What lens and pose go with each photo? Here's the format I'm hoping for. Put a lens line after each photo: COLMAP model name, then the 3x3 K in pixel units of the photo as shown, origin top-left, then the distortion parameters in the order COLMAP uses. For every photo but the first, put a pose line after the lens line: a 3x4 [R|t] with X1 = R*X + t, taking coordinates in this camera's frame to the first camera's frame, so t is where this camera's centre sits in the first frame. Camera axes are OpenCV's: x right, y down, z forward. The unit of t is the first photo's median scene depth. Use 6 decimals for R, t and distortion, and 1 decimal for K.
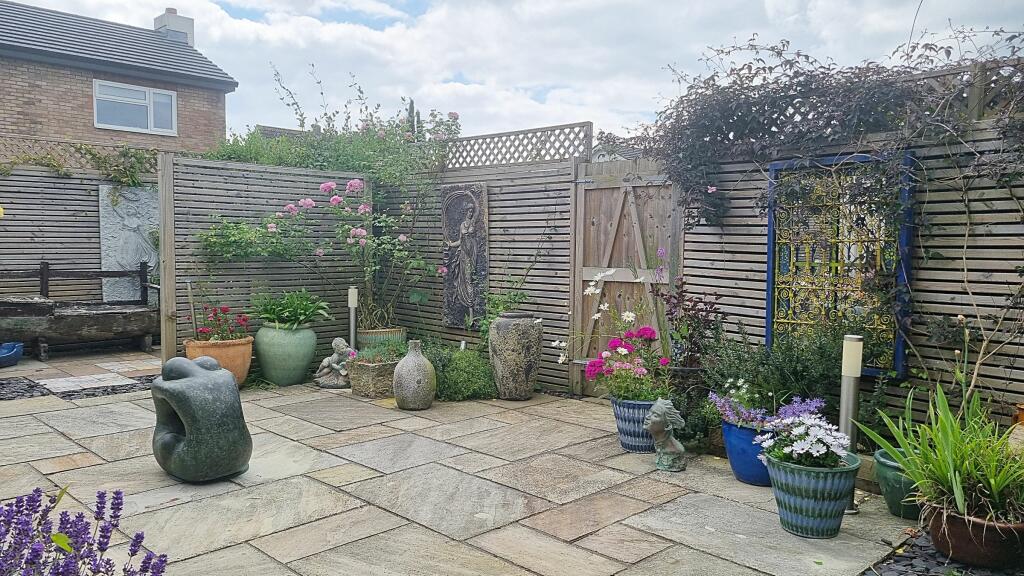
lens RADIAL K [[762.9, 0, 519.6], [0, 762.9, 295.8], [0, 0, 1]] dist [0.048491, -0.024428]
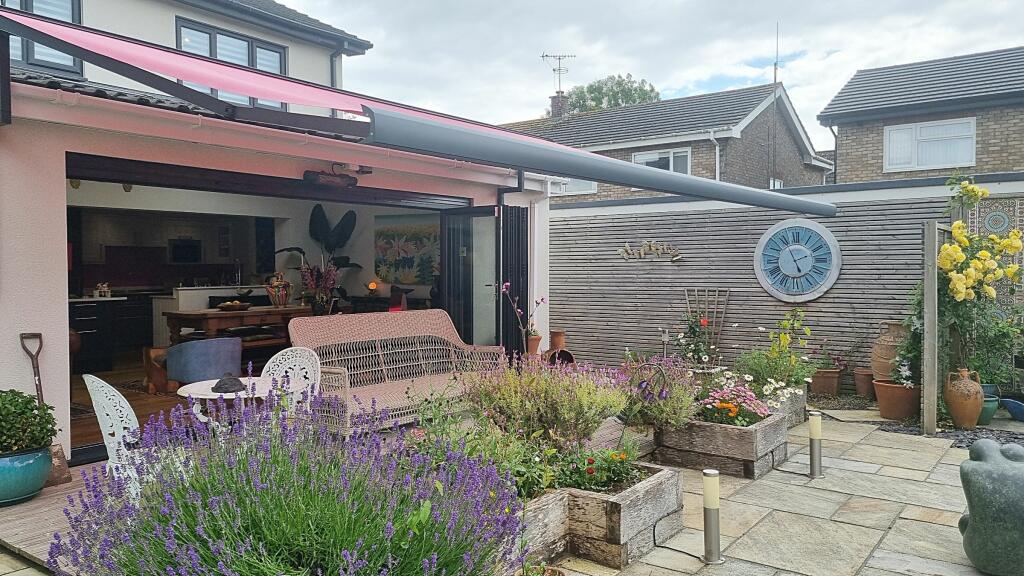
lens RADIAL K [[762.9, 0, 496.6], [0, 762.9, 292.2], [0, 0, 1]] dist [0.048491, -0.024428]
pose [[0.133282, 0.017875, -0.990917, 0.353569], [-0.066286, 0.997759, 0.009083, -0.058449], [0.988859, 0.064473, 0.134168, 0.193960]]
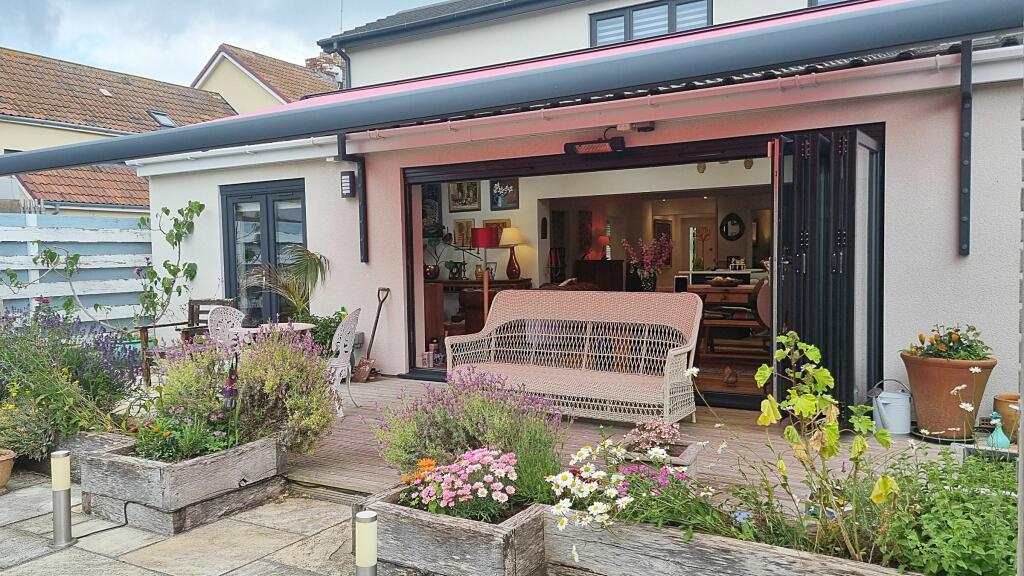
lens RADIAL K [[762.9, 0, 529.3], [0, 762.9, 303.2], [0, 0, 1]] dist [0.048491, -0.024428]
pose [[-0.970344, 0.015795, -0.241212, -0.686250], [-0.015977, 0.991490, 0.129198, -0.136340], [0.241200, 0.129220, -0.961834, 1.385845]]
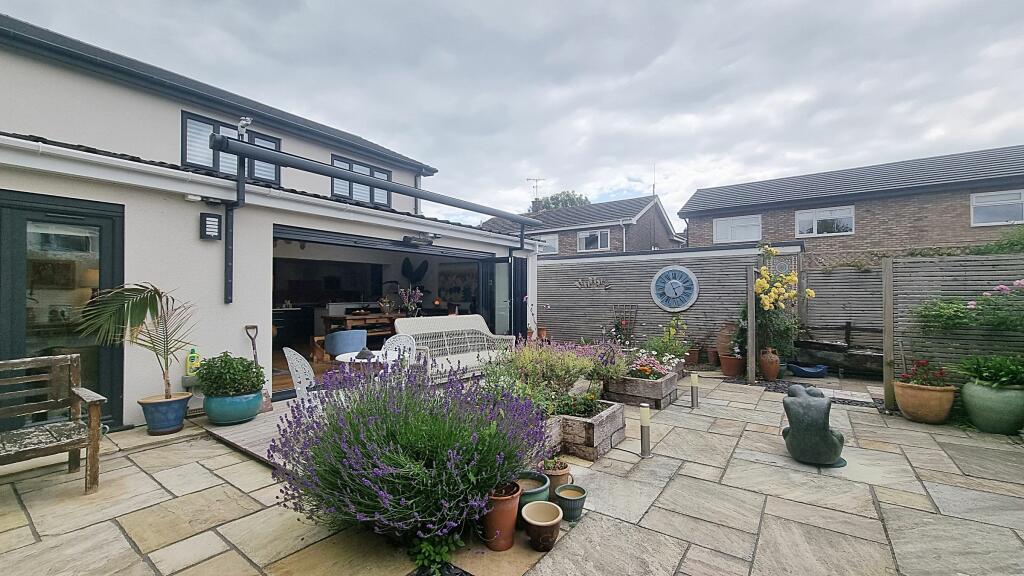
lens RADIAL K [[419.0, 0, 506.5], [0, 419.0, 292.2], [0, 0, 1]] dist [-0.006935, 0.000076]
pose [[0.154171, -0.021923, -0.987801, 0.310428], [-0.070401, 0.996969, -0.033114, -0.040126], [0.985533, 0.074647, 0.152160, 0.155525]]
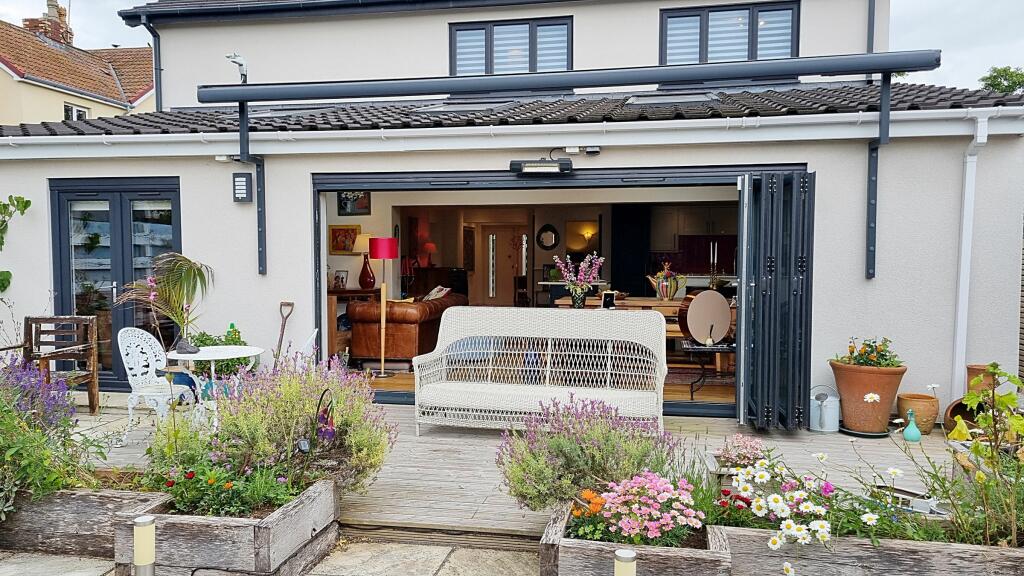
lens RADIAL K [[762.9, 0, 531.4], [0, 762.9, 309.0], [0, 0, 1]] dist [0.048491, -0.024428]
pose [[-0.832443, 0.023756, -0.553601, -0.338297], [-0.054047, 0.990836, 0.123789, -0.152036], [0.551468, 0.132968, -0.823530, 1.236248]]
